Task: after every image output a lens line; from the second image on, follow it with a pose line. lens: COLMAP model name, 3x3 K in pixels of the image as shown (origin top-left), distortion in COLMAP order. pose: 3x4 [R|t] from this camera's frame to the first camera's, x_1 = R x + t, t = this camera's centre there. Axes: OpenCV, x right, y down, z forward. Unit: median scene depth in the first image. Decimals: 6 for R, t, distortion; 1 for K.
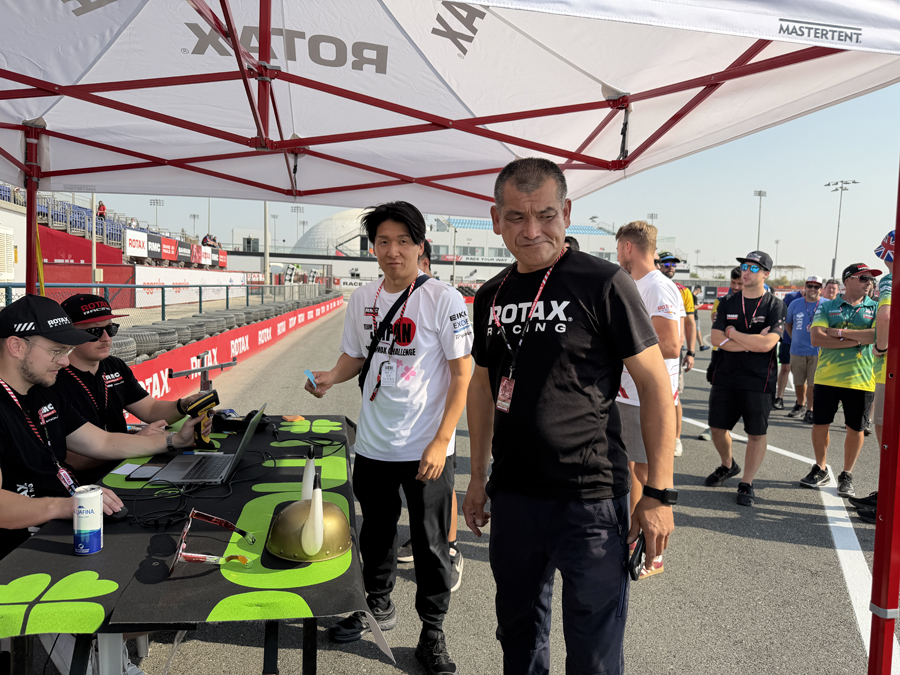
lens RADIAL K [[623.6, 0, 456.8], [0, 623.6, 340.5], [0, 0, 1]] dist [0.047595, -0.057563]
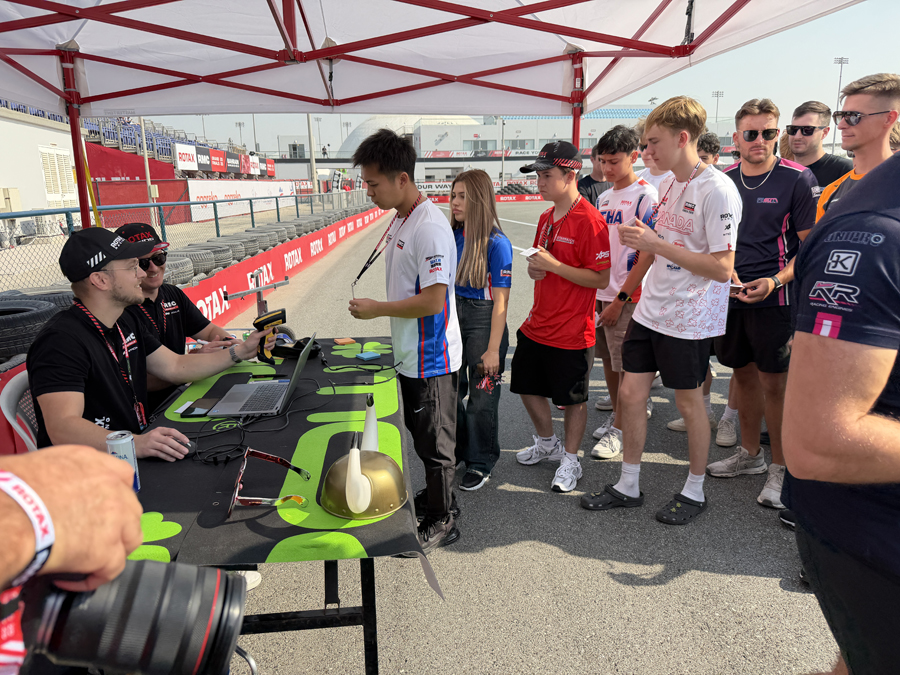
lens RADIAL K [[623.6, 0, 447.3], [0, 623.6, 340.8], [0, 0, 1]] dist [0.047595, -0.057563]
pose [[0.994546, -0.026098, -0.100985, 0.001595], [0.041685, 0.986962, 0.155465, -0.007079], [0.095611, -0.158826, 0.982666, 0.007694]]
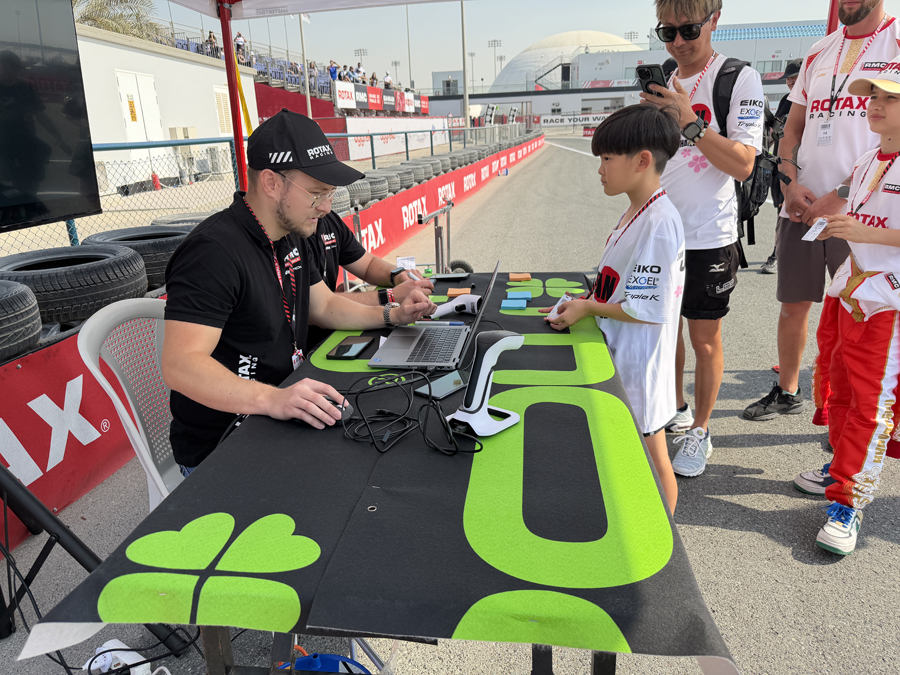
lens RADIAL K [[623.6, 0, 444.9], [0, 623.6, 338.5], [0, 0, 1]] dist [0.047595, -0.057563]
pose [[0.944542, 0.032472, -0.326782, -0.024464], [0.046891, 0.971566, 0.232079, 0.003118], [0.325026, -0.234531, 0.916162, 0.058299]]
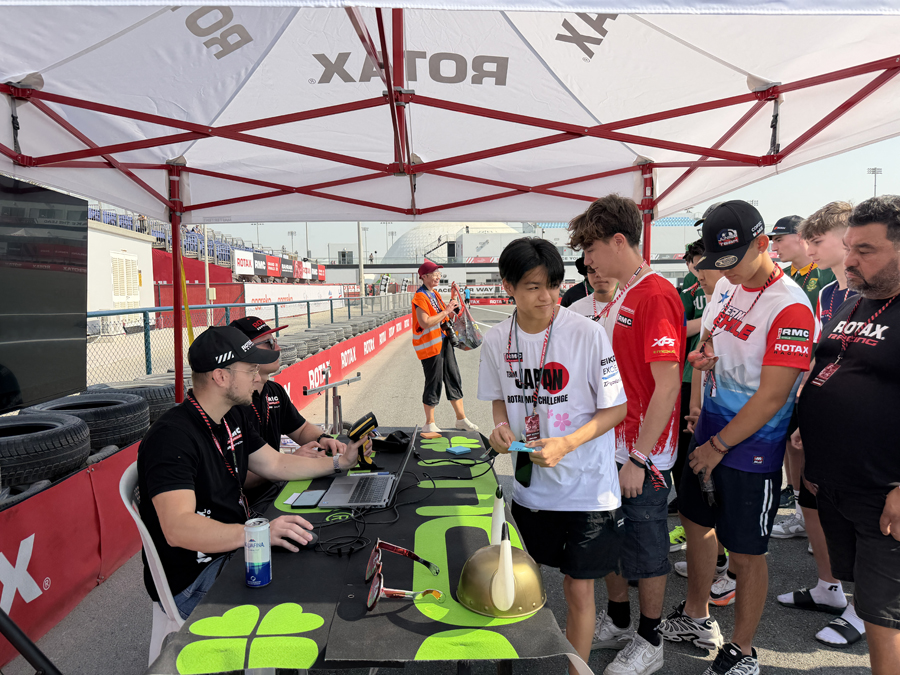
lens RADIAL K [[623.6, 0, 456.7], [0, 623.6, 343.5], [0, 0, 1]] dist [0.047595, -0.057563]
pose [[0.989216, -0.035172, -0.142176, -0.019453], [0.035189, 0.999378, -0.002397, -0.005660], [0.142172, -0.002632, 0.989839, 0.002672]]
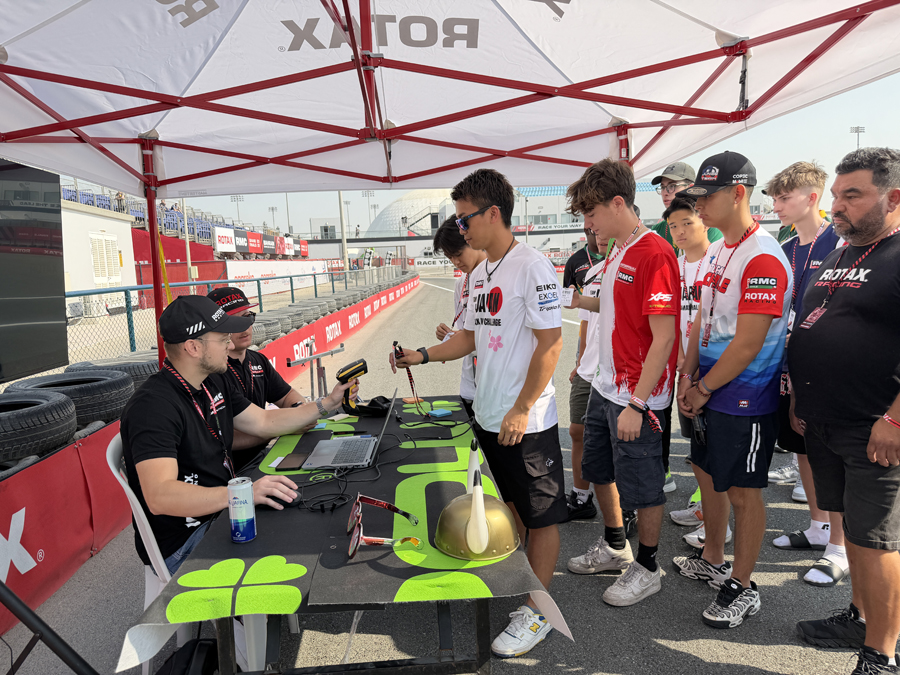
lens RADIAL K [[623.6, 0, 451.7], [0, 623.6, 342.5], [0, 0, 1]] dist [0.047595, -0.057563]
pose [[0.989492, -0.059770, -0.131654, -0.015652], [0.065663, 0.997004, 0.040880, -0.002333], [0.128816, -0.049095, 0.990452, -0.000492]]
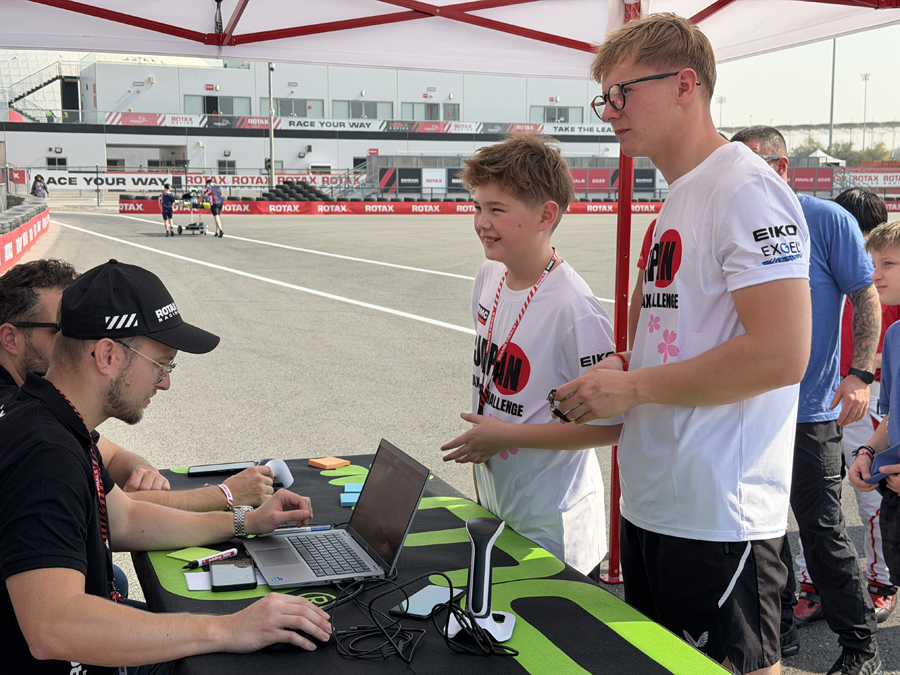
lens RADIAL K [[1233.1, 0, 462.4], [0, 1233.1, 336.5], [0, 0, 1]] dist [0.092646, 0.000000]
pose [[0.986329, -0.046159, 0.158191, -0.085400], [0.039412, 0.998185, 0.045531, -0.008901], [-0.160005, -0.038674, 0.986358, -0.027825]]
